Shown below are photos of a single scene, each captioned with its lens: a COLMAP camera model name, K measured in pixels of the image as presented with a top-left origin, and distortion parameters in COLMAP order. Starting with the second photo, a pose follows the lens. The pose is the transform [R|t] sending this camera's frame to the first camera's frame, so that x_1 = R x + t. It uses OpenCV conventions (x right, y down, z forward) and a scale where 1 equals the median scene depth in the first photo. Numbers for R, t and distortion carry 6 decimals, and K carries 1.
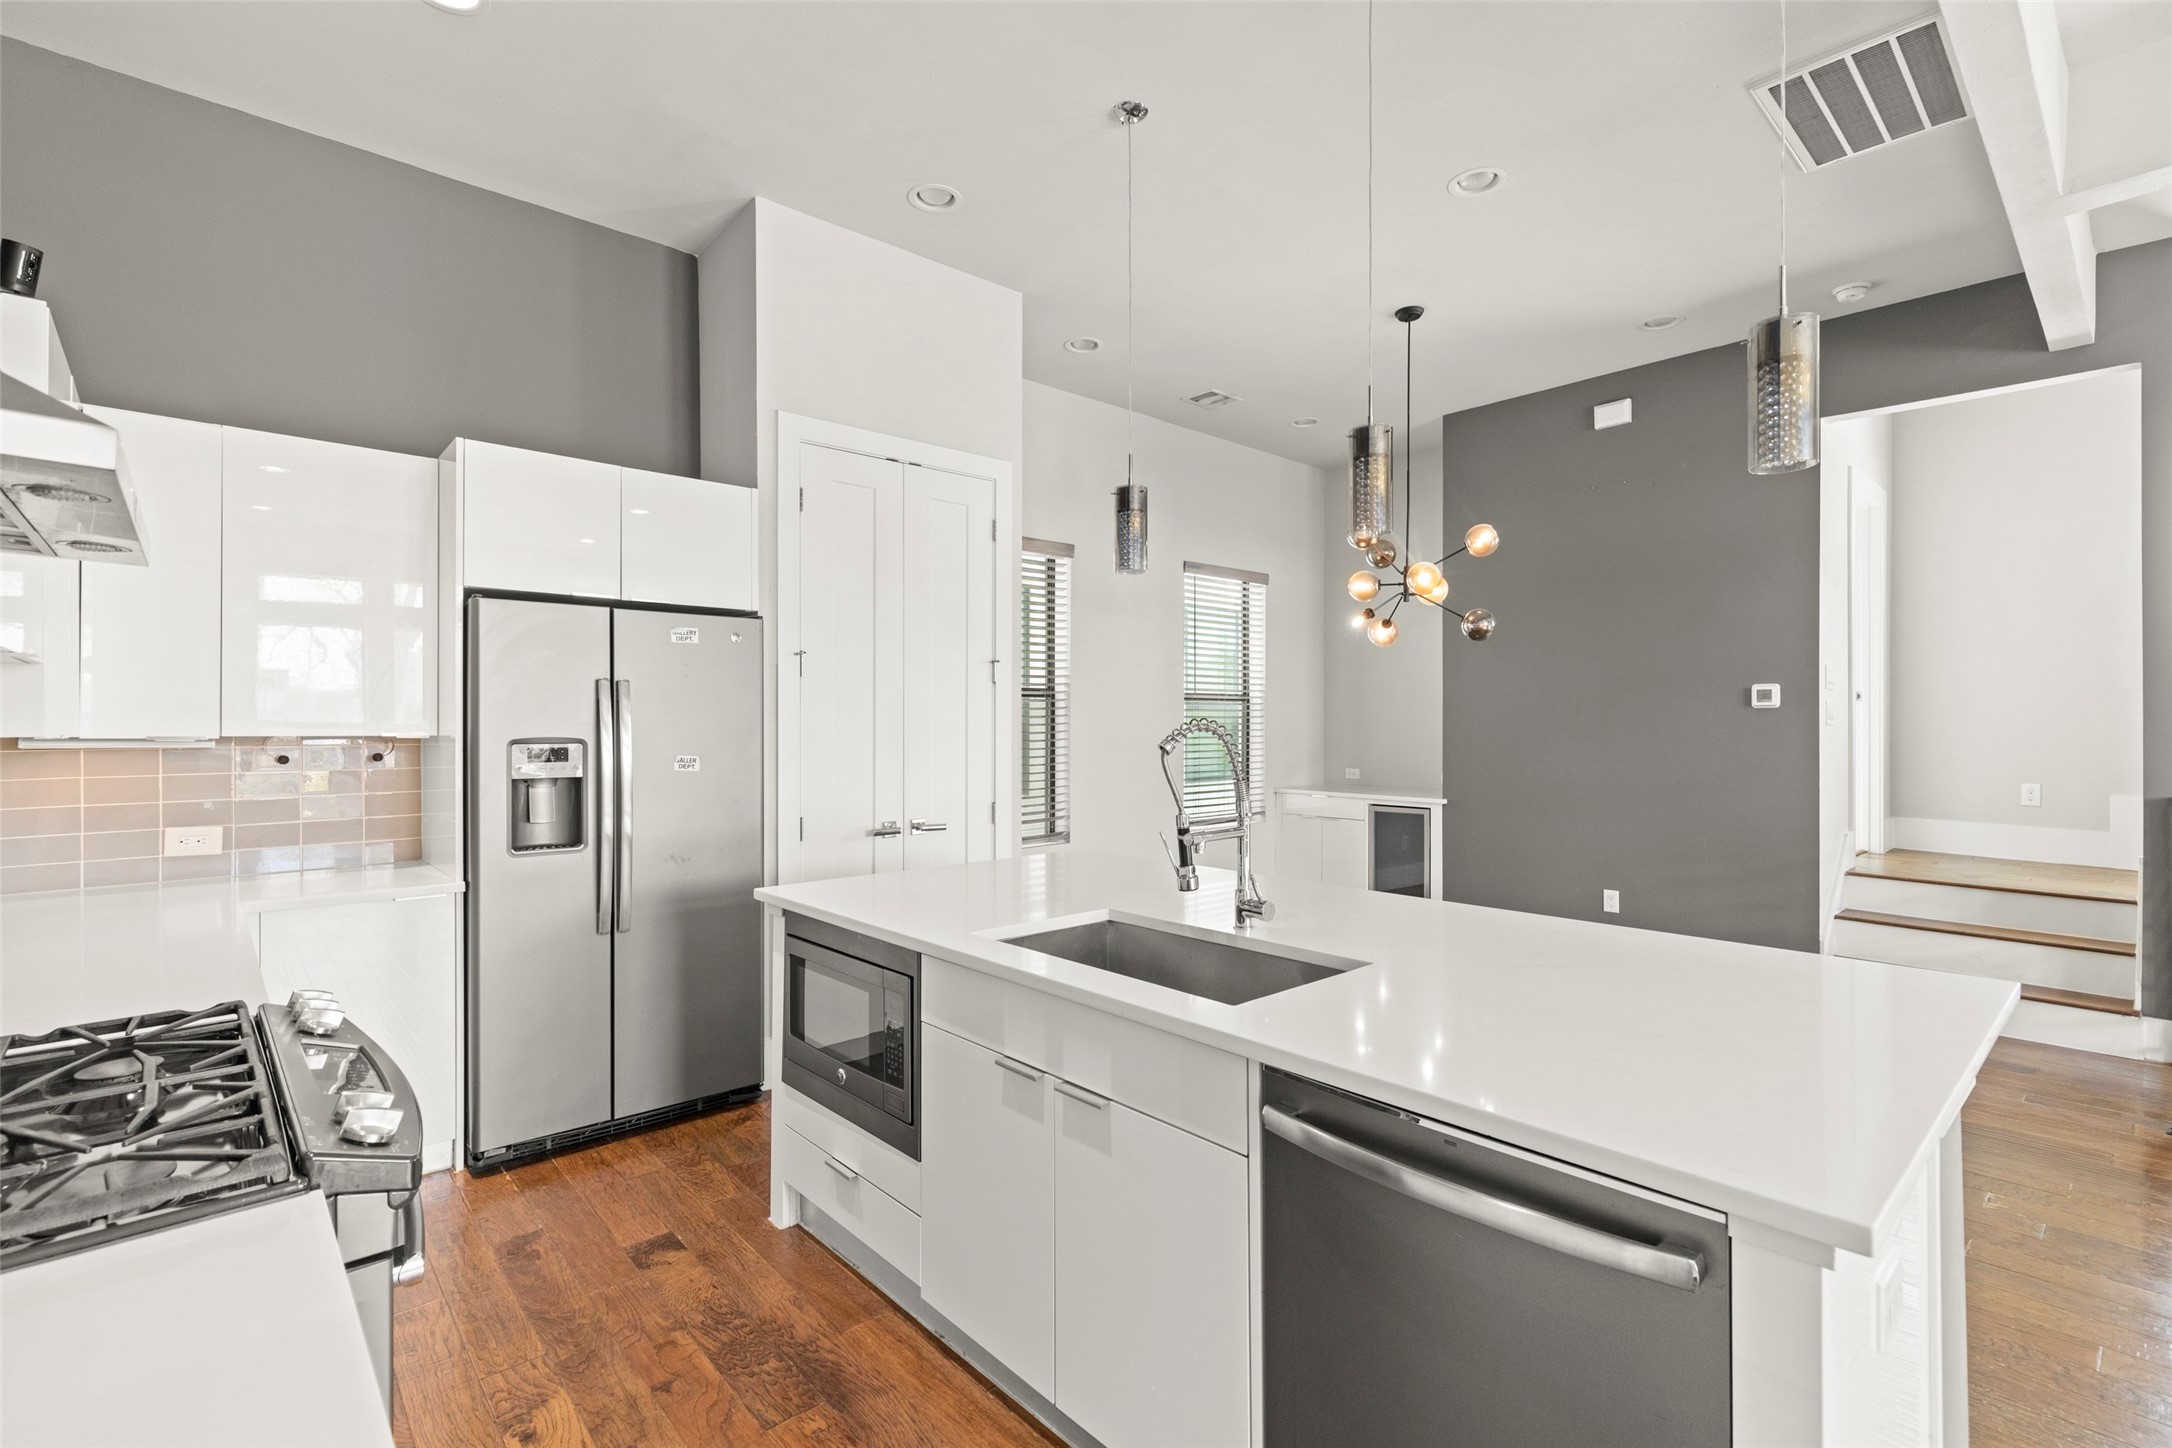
lens RADIAL K [[994.7, 0, 1092.2], [0, 994.7, 718.1], [0, 0, 1]] dist [0.001980, -0.000019]
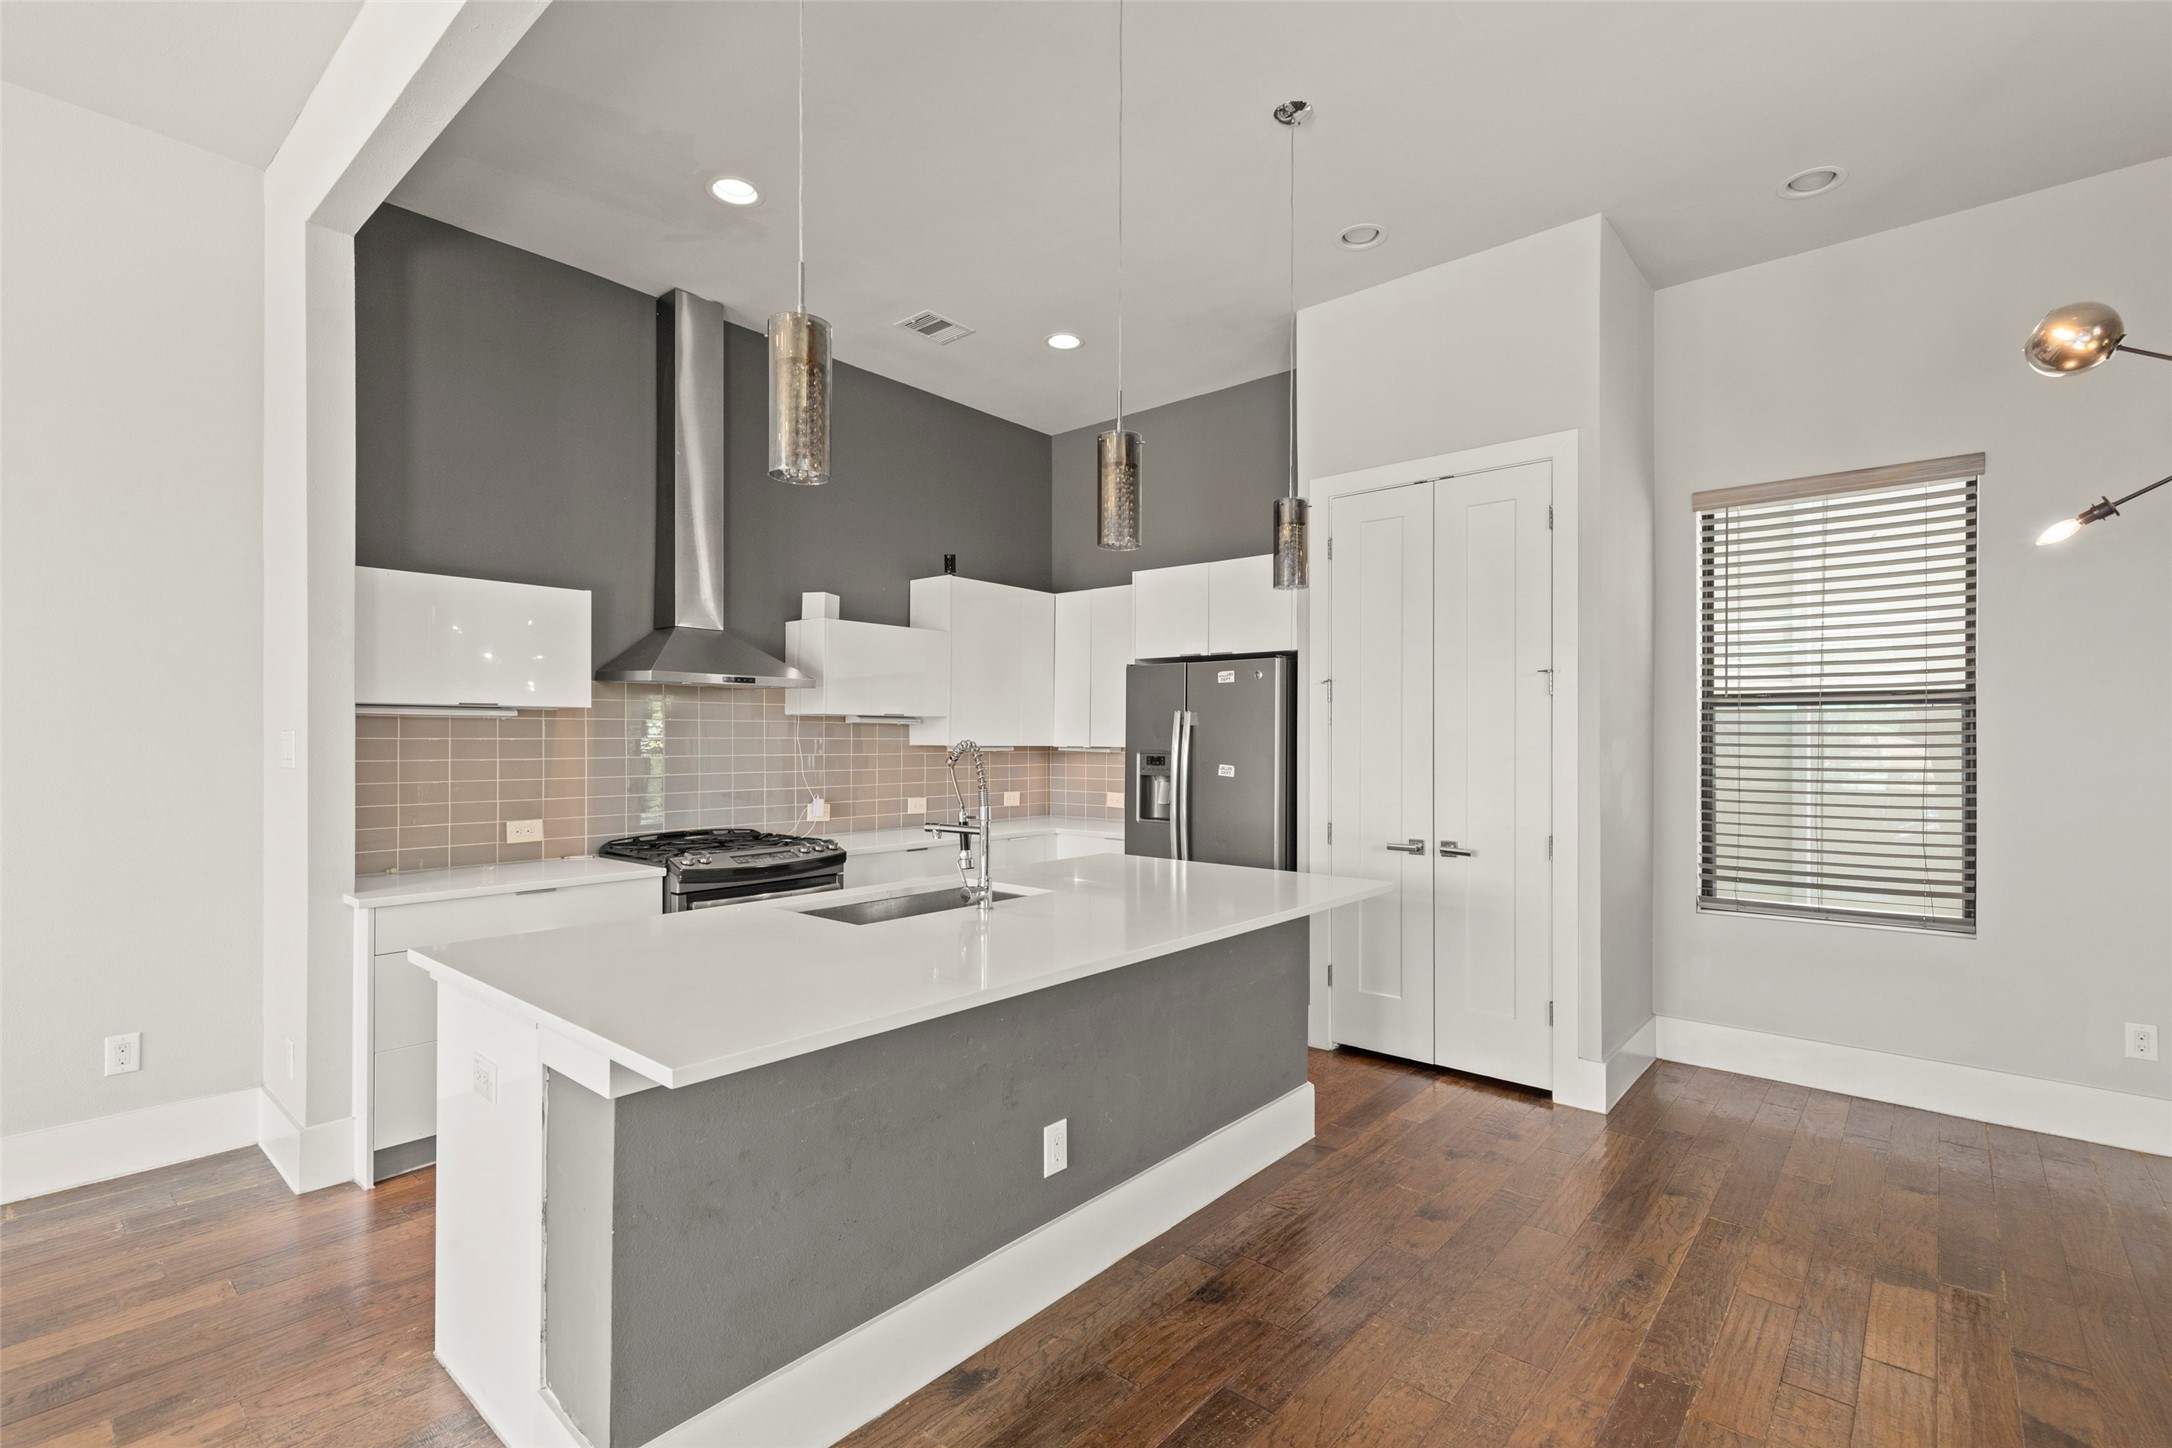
lens RADIAL K [[994.7, 0, 1094.0], [0, 994.7, 741.6], [0, 0, 1]] dist [0.001980, -0.000019]
pose [[0.144987, -0.002141, -0.989431, 0.759987], [0.005160, 0.999986, -0.001408, 0.004384], [0.989420, -0.004901, 0.144996, 0.528516]]
